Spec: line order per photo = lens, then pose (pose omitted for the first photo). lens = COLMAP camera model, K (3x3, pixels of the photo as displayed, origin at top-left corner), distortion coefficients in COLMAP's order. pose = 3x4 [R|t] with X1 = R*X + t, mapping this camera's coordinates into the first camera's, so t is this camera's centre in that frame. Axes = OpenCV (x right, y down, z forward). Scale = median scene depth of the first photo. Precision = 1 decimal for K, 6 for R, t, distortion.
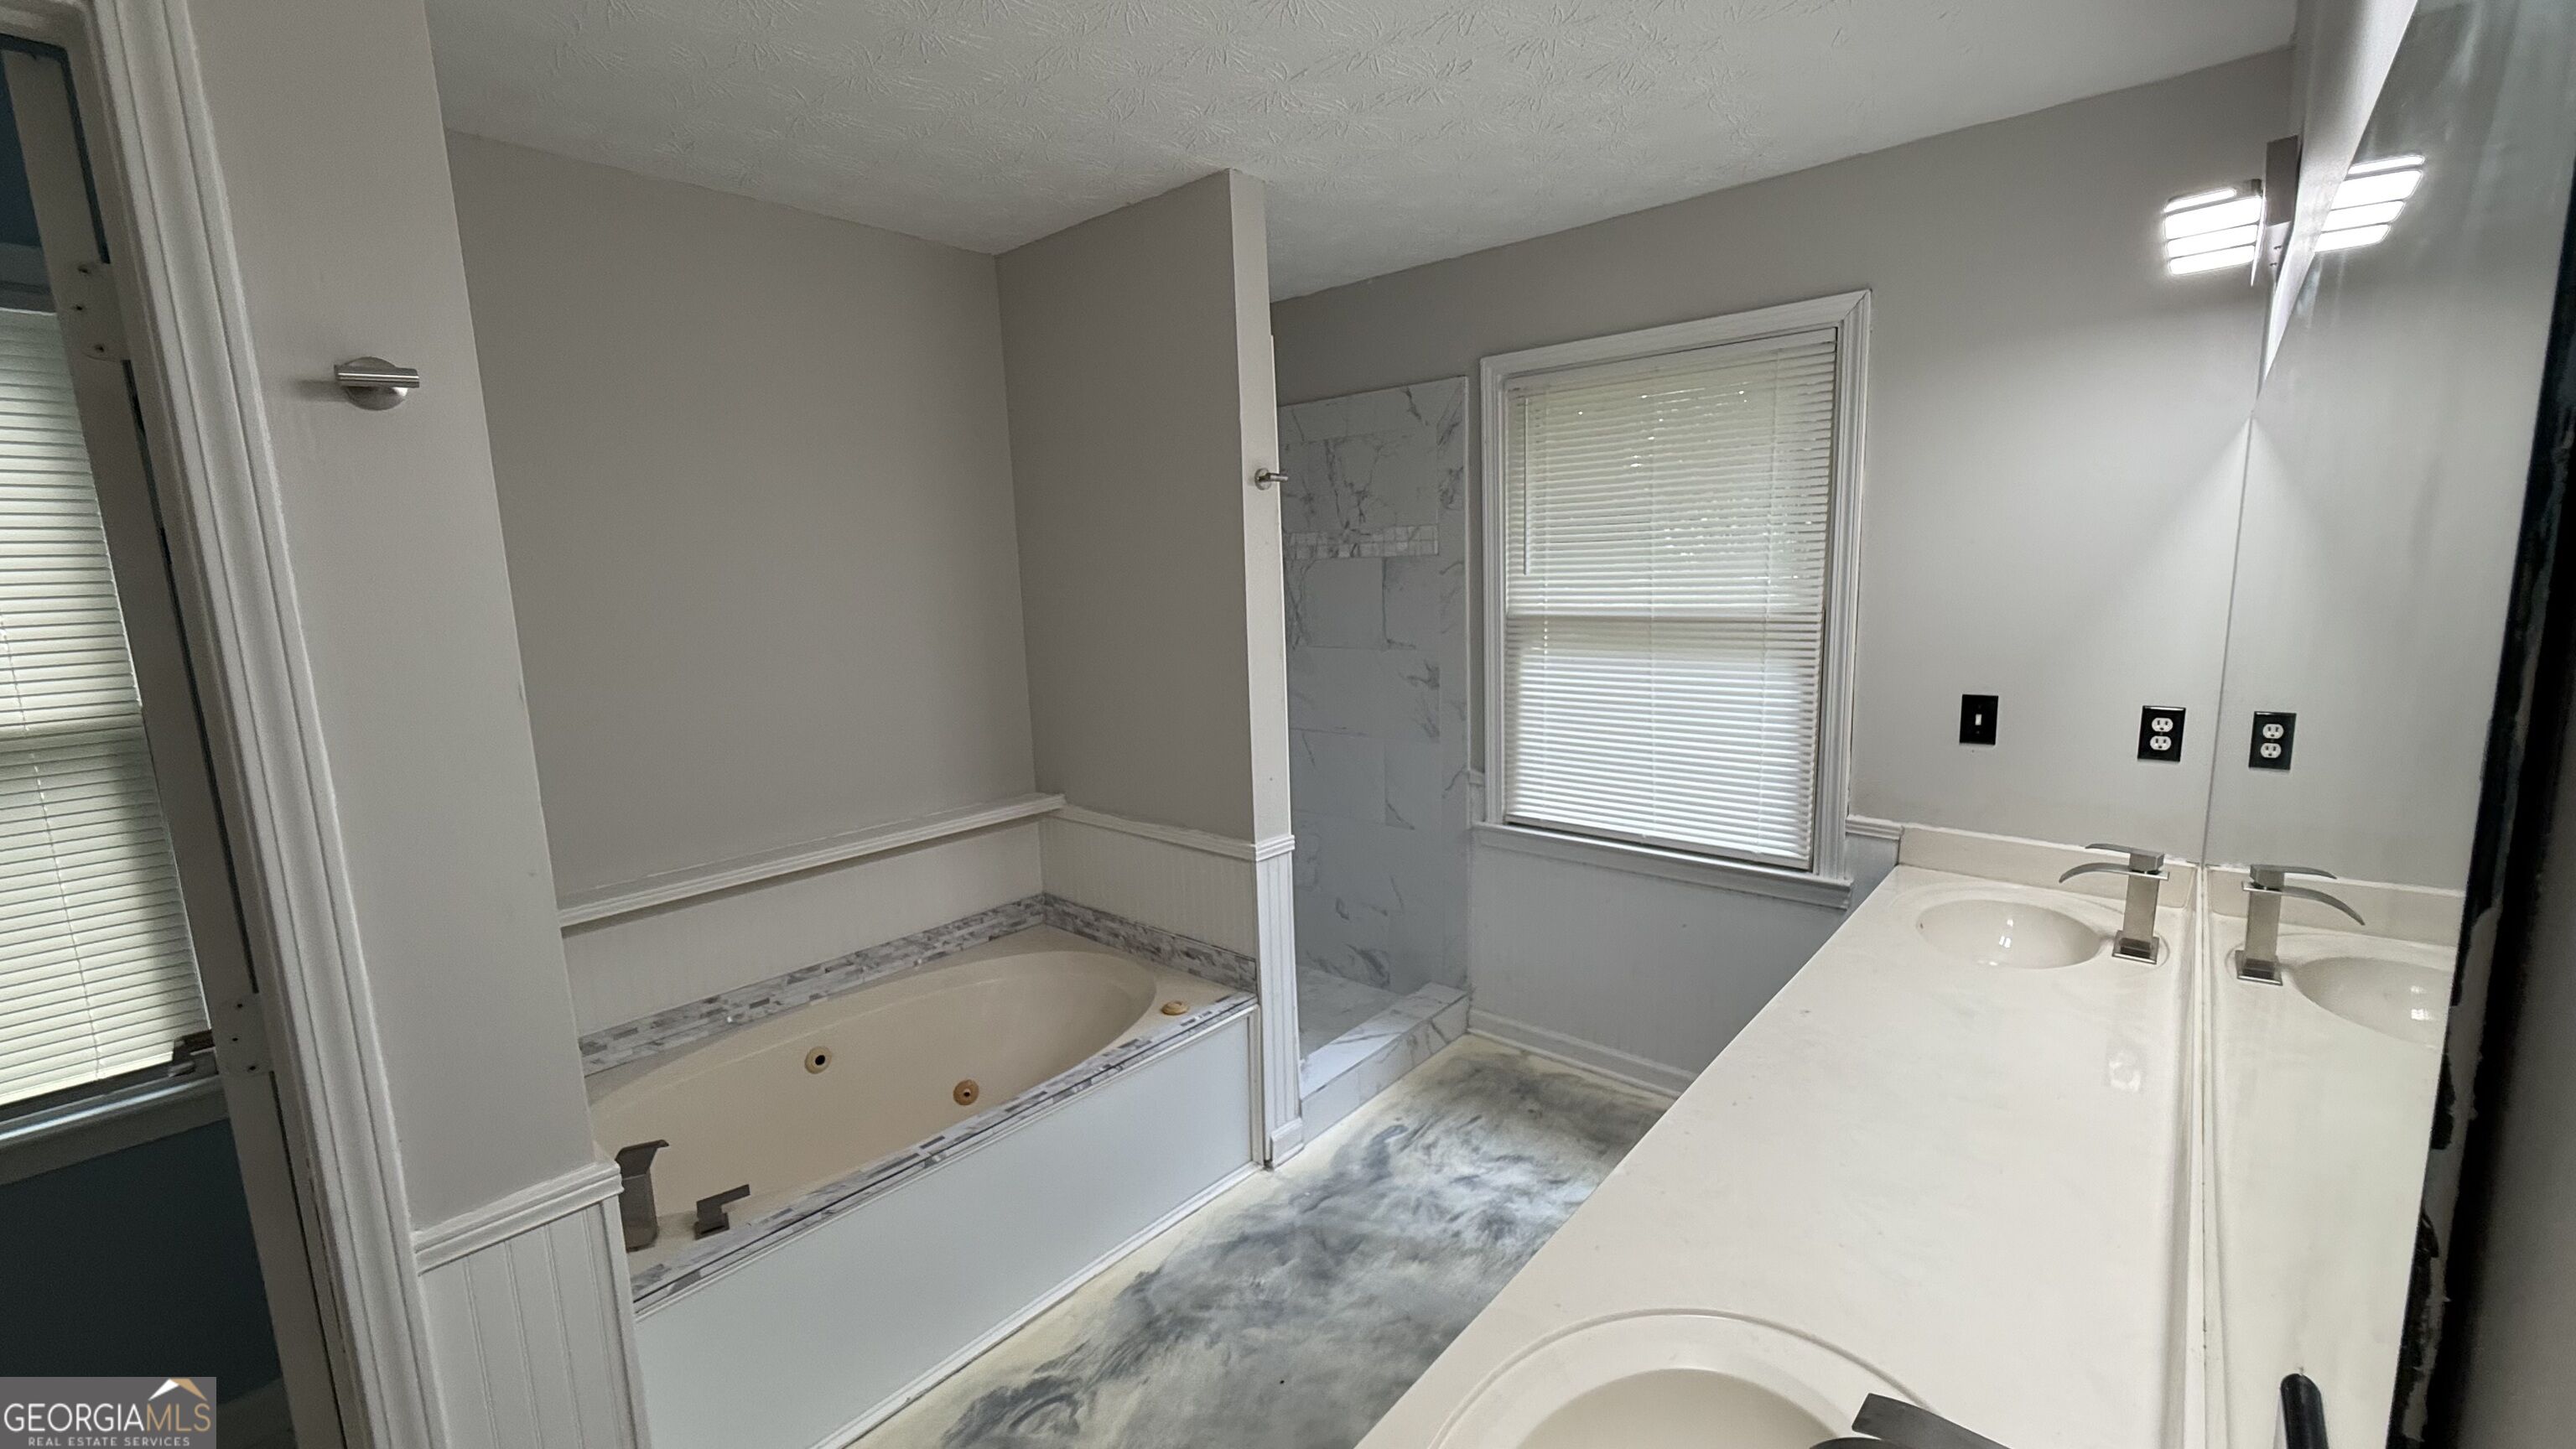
lens RADIAL K [[1024.4, 0, 1291.1], [0, 1024.4, 723.3], [0, 0, 1]] dist [0.000728, -0.000319]
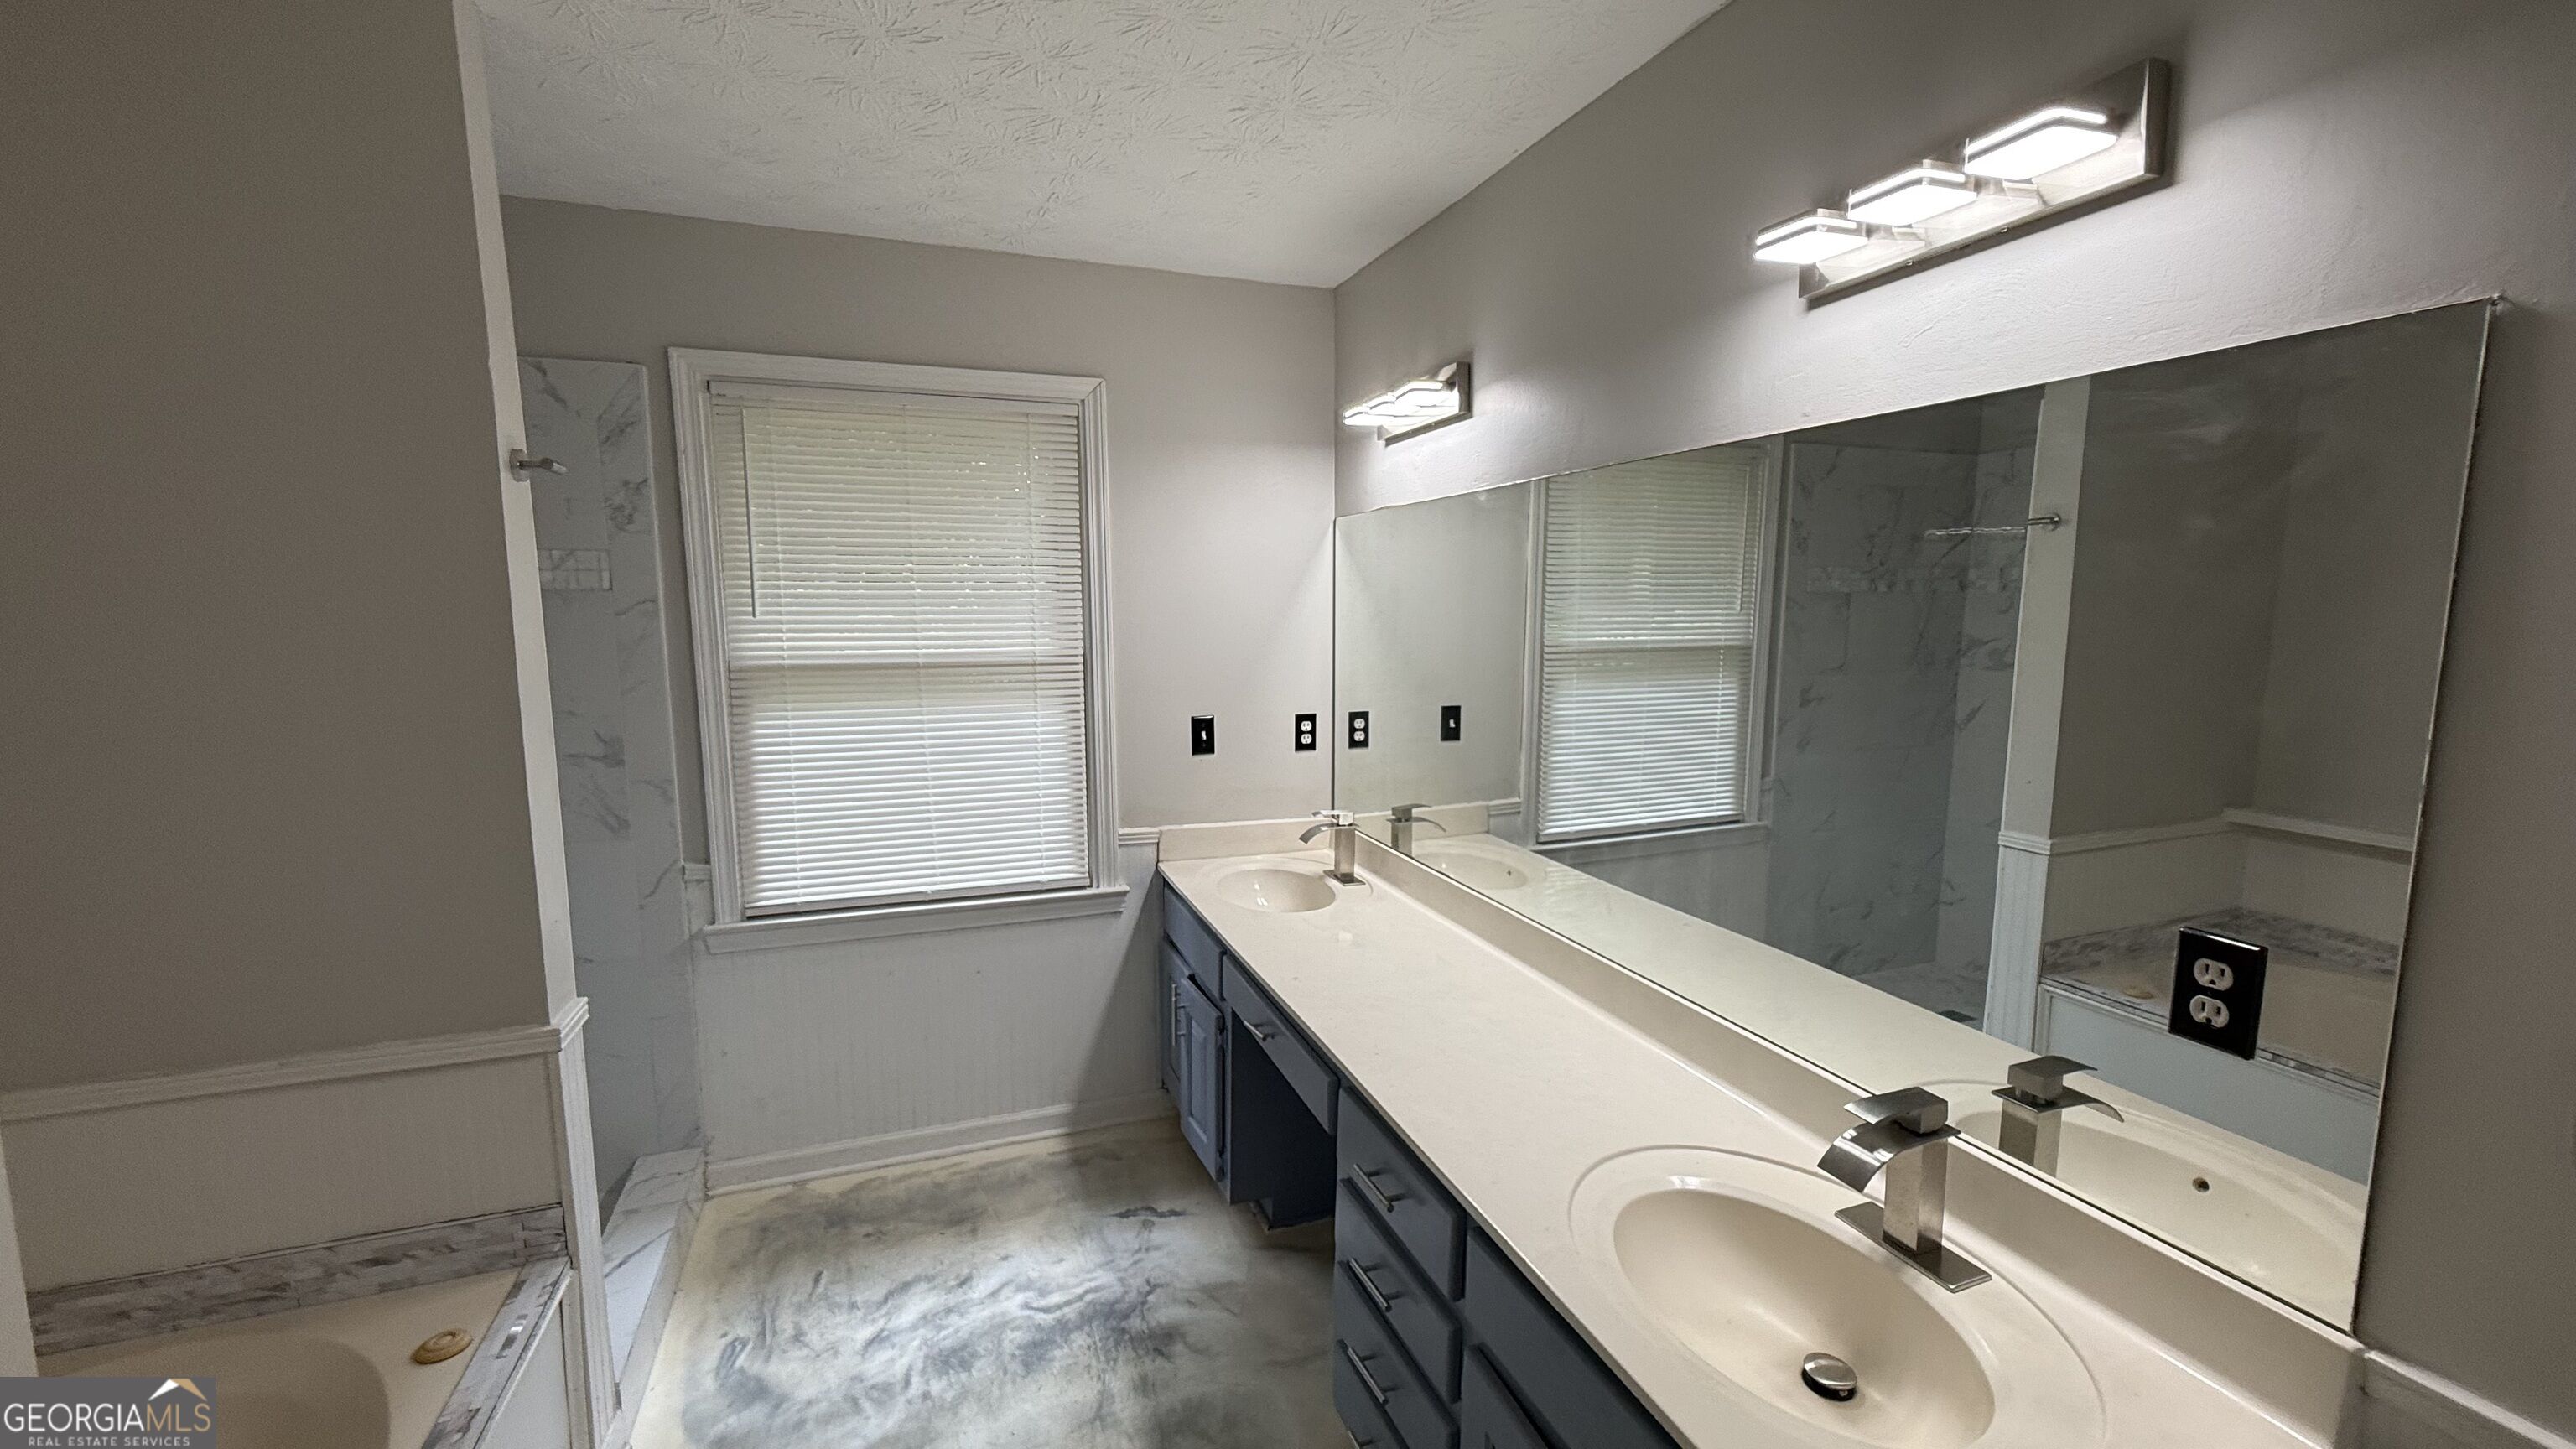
lens RADIAL K [[1024.4, 0, 1275.6], [0, 1024.4, 727.6], [0, 0, 1]] dist [0.000728, -0.000319]
pose [[0.487614, -0.077292, 0.869631, -0.336136], [0.119066, 0.992654, 0.021464, -0.025511], [-0.864902, 0.093077, 0.493235, 0.250906]]
